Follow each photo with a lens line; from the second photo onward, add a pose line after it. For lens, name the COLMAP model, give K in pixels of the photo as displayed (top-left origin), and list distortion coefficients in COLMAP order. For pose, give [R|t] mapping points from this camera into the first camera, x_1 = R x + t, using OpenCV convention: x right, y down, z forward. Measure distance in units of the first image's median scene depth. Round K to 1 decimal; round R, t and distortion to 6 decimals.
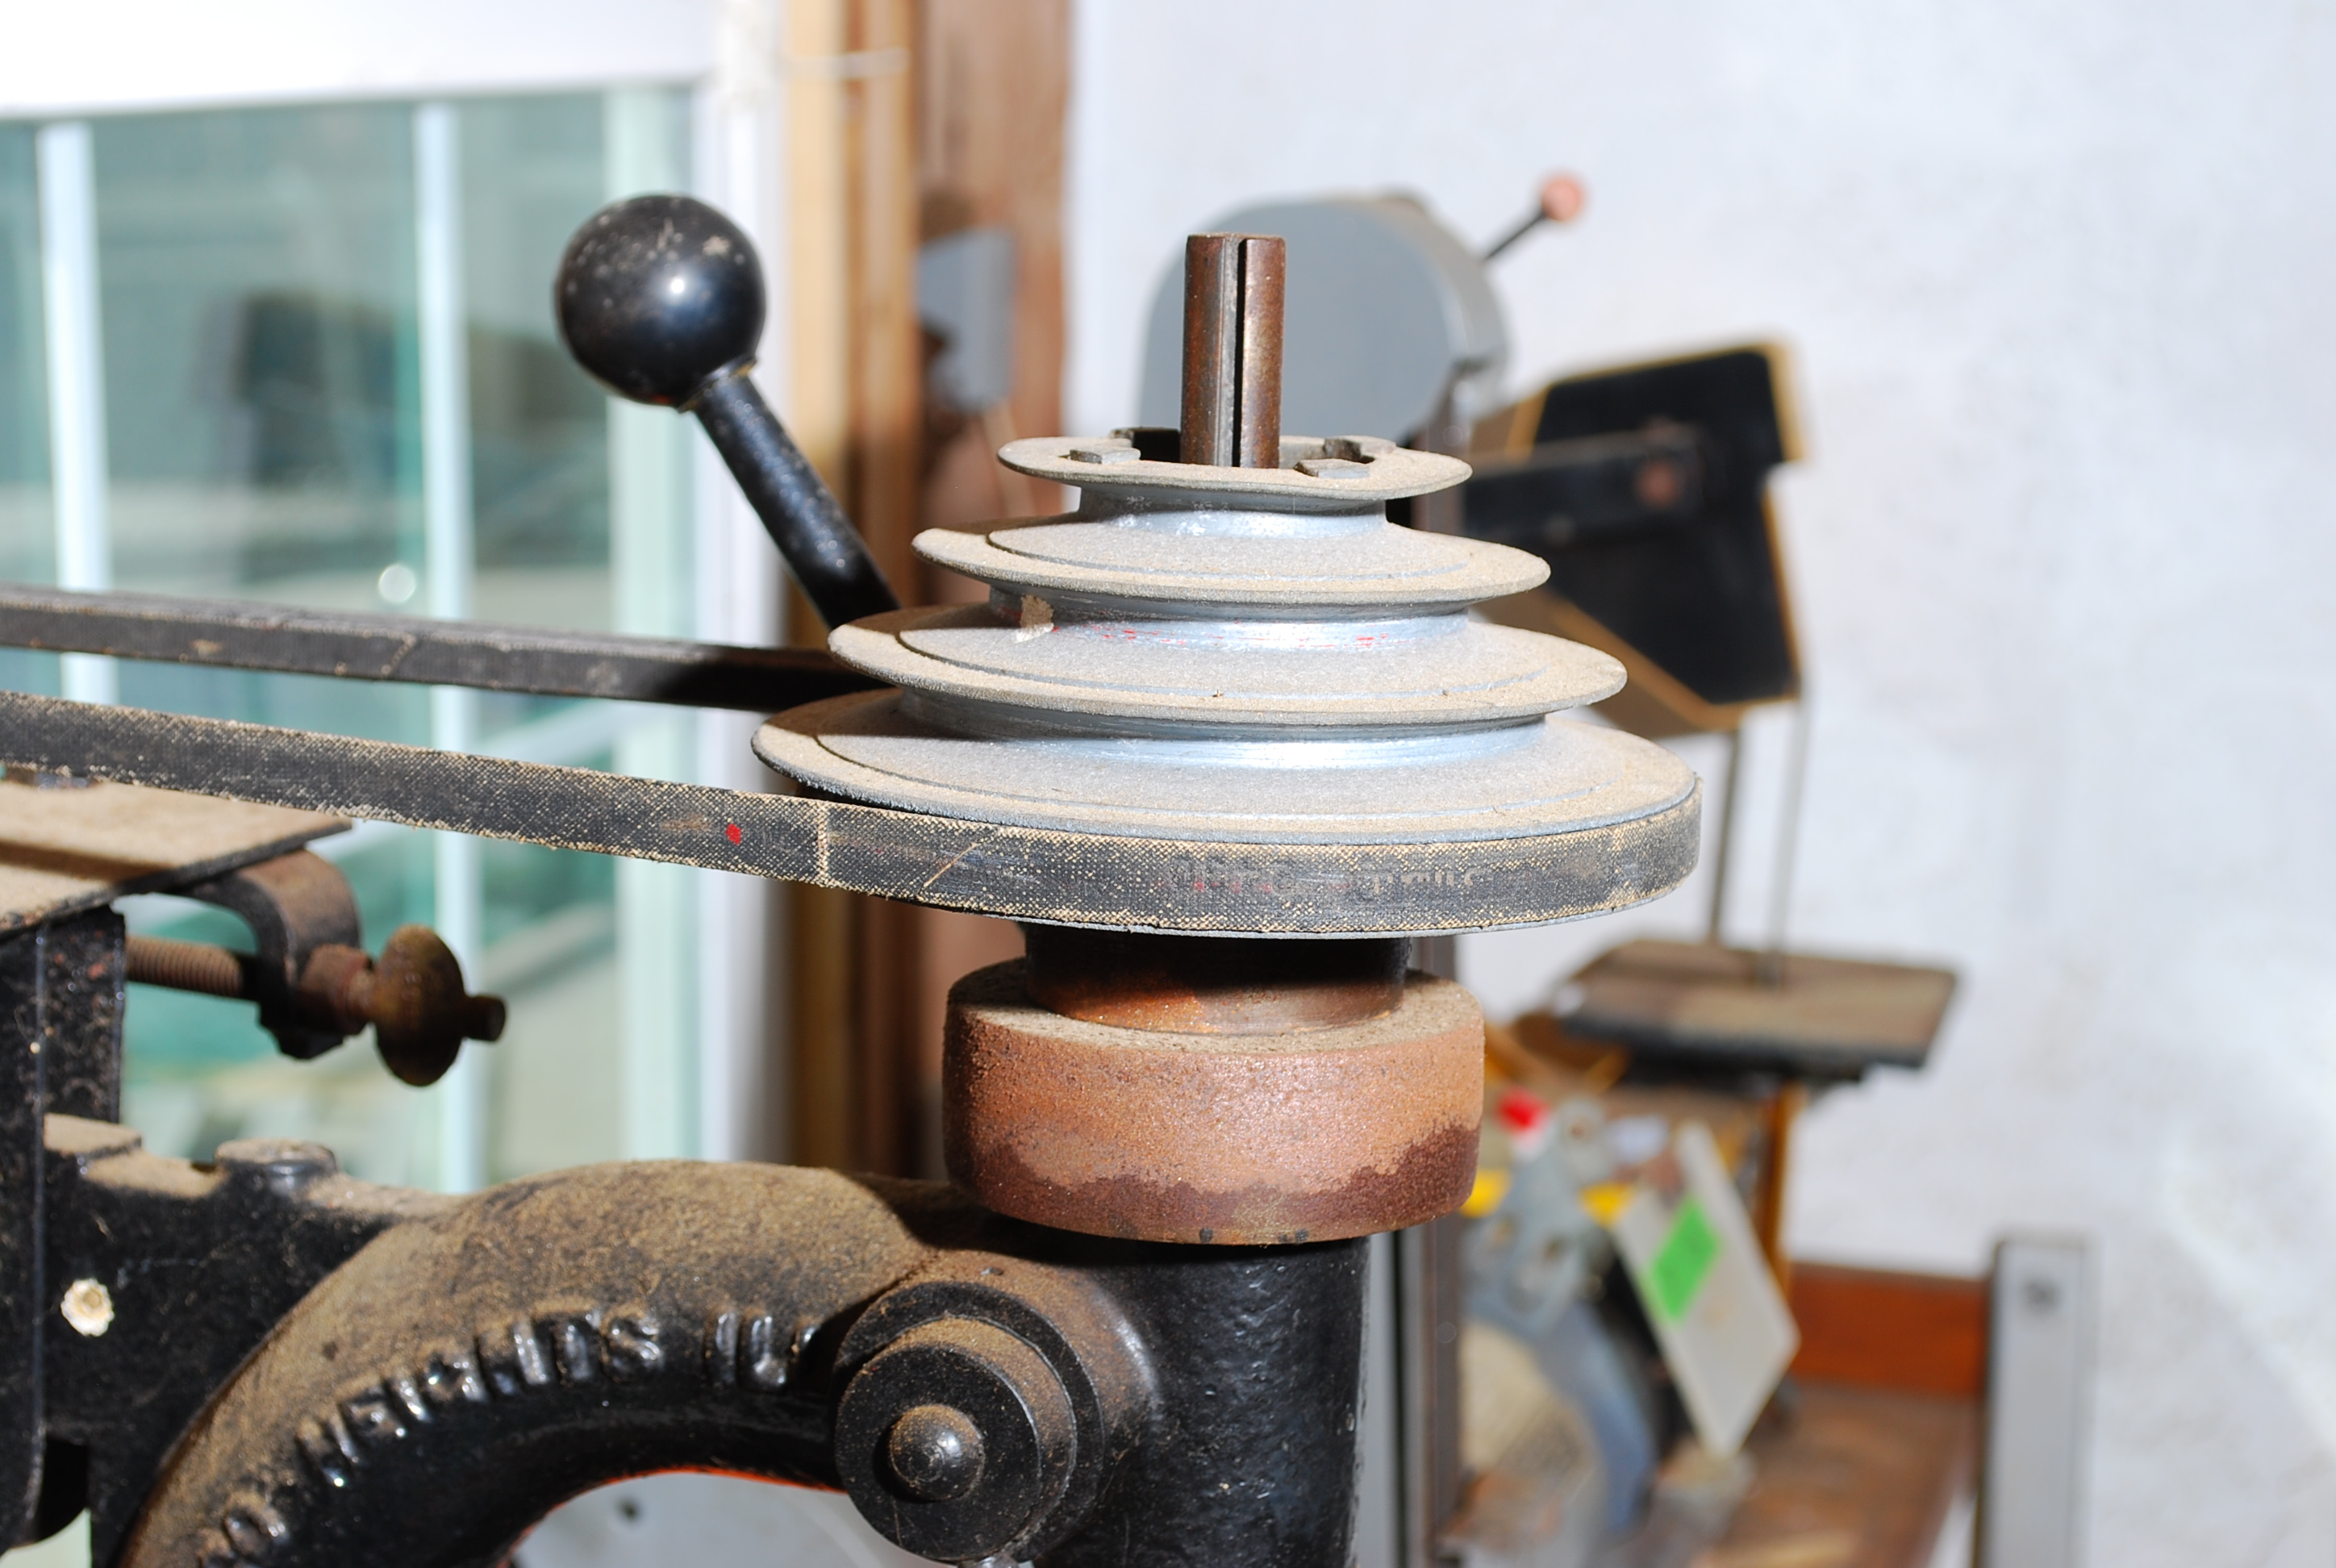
lens RADIAL K [[4463.1, 0, 1180.9], [0, 4463.1, 808.4], [0, 0, 1]] dist [0.012281, 0.035703]
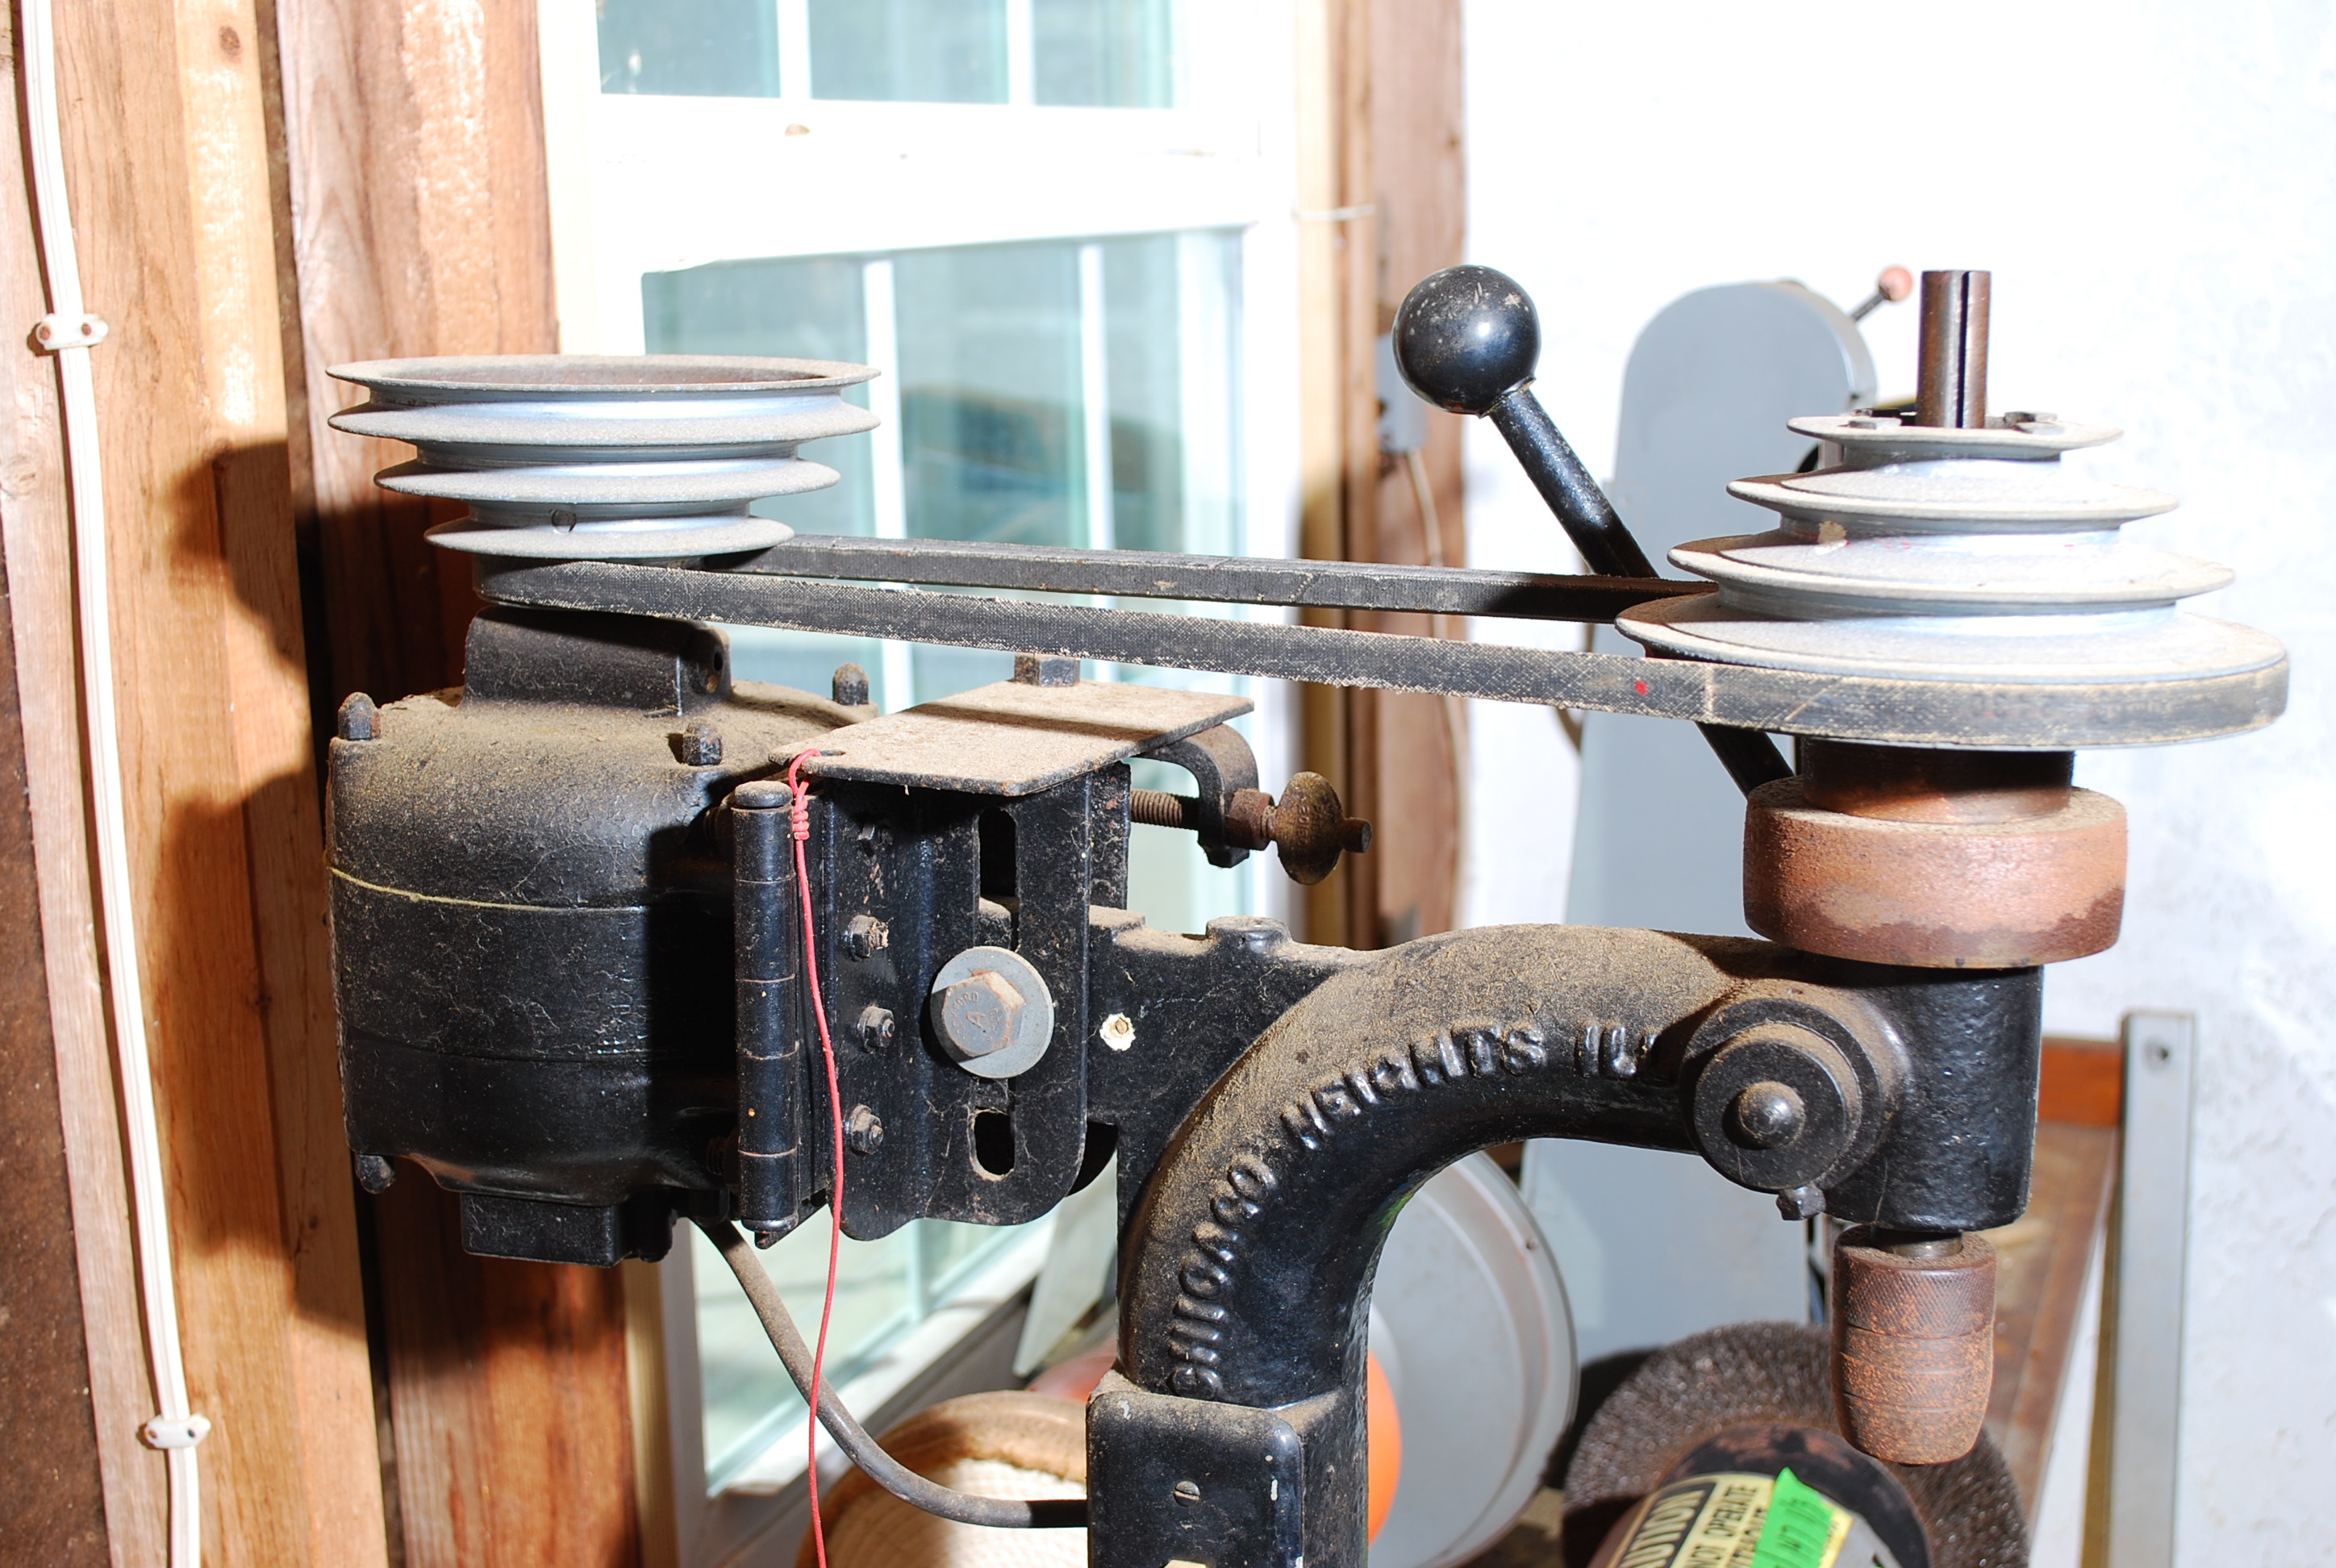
lens RADIAL K [[3062.9, 0, 1174.9], [0, 3062.9, 805.0], [0, 0, 1]] dist [-0.039648, 0.031714]
pose [[0.997266, -0.017372, -0.071820, -0.161216], [0.018609, 0.999689, 0.016581, 0.021765], [0.071510, -0.017872, 0.997280, -0.002590]]
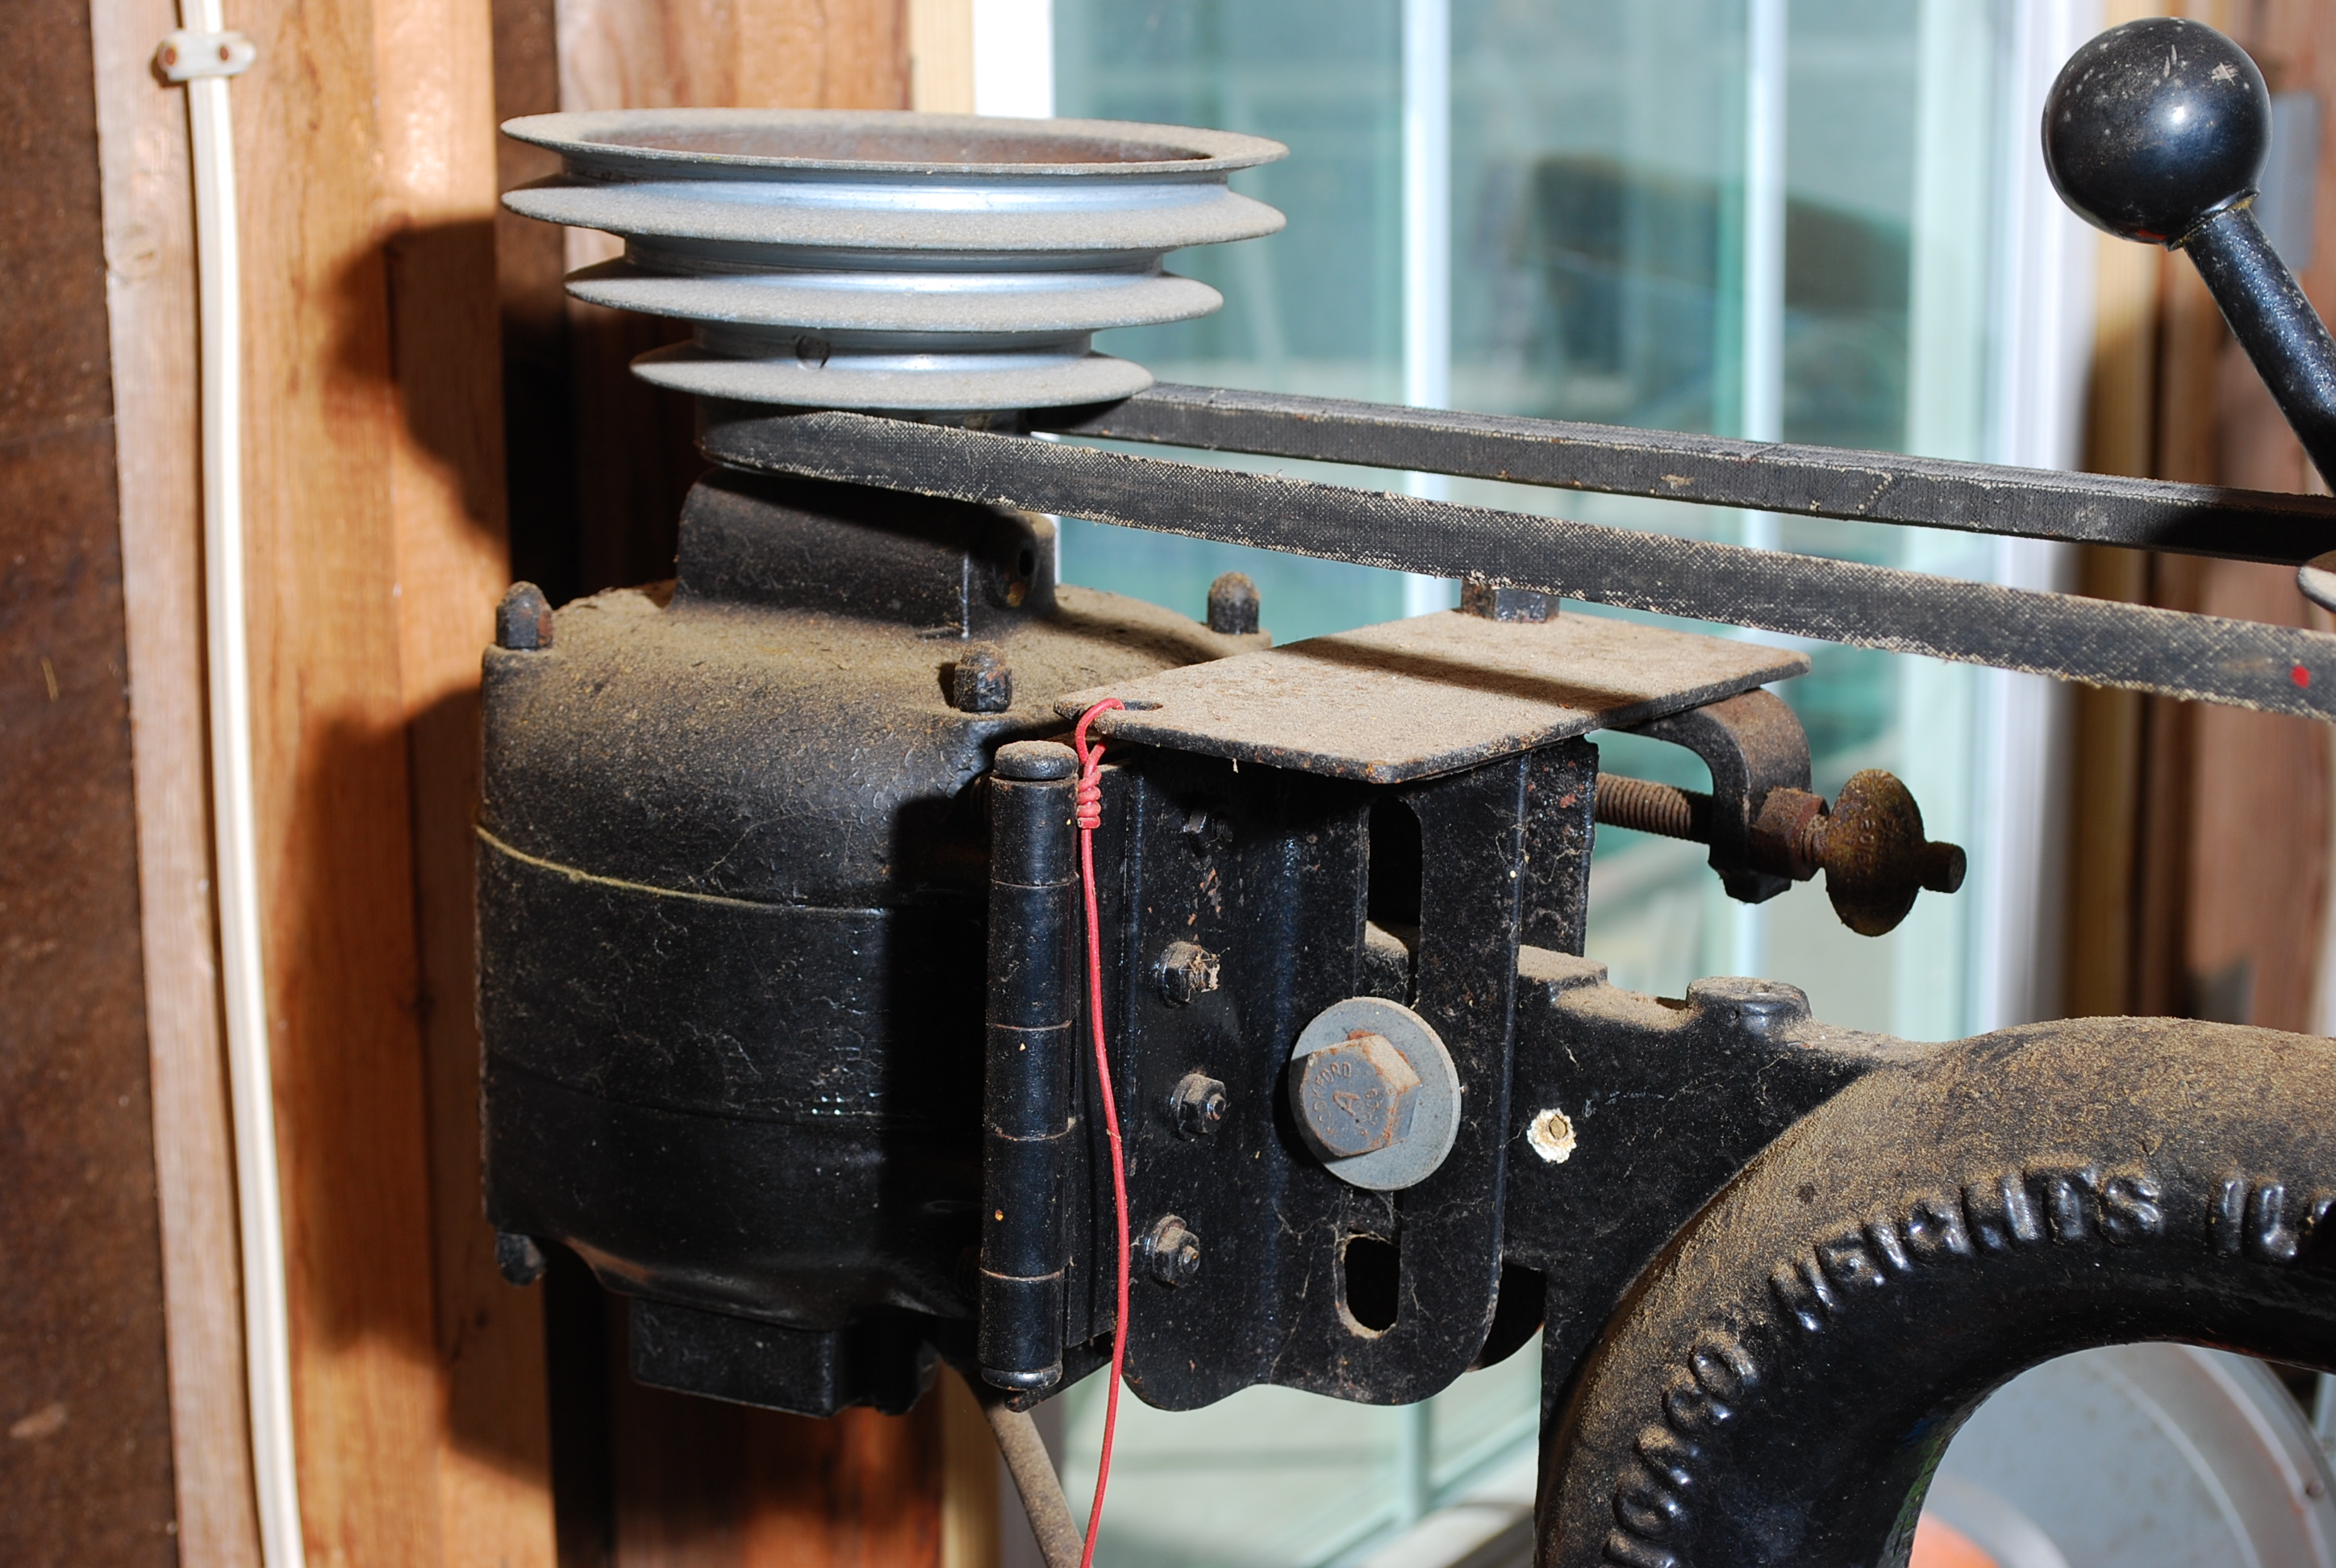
lens RADIAL K [[4463.1, 0, 1180.9], [0, 4463.1, 808.4], [0, 0, 1]] dist [0.012281, 0.035703]
pose [[0.966633, 0.040498, -0.252944, -0.079364], [-0.034140, 0.998982, 0.029476, 0.012402], [0.253881, -0.019857, 0.967032, 0.013399]]
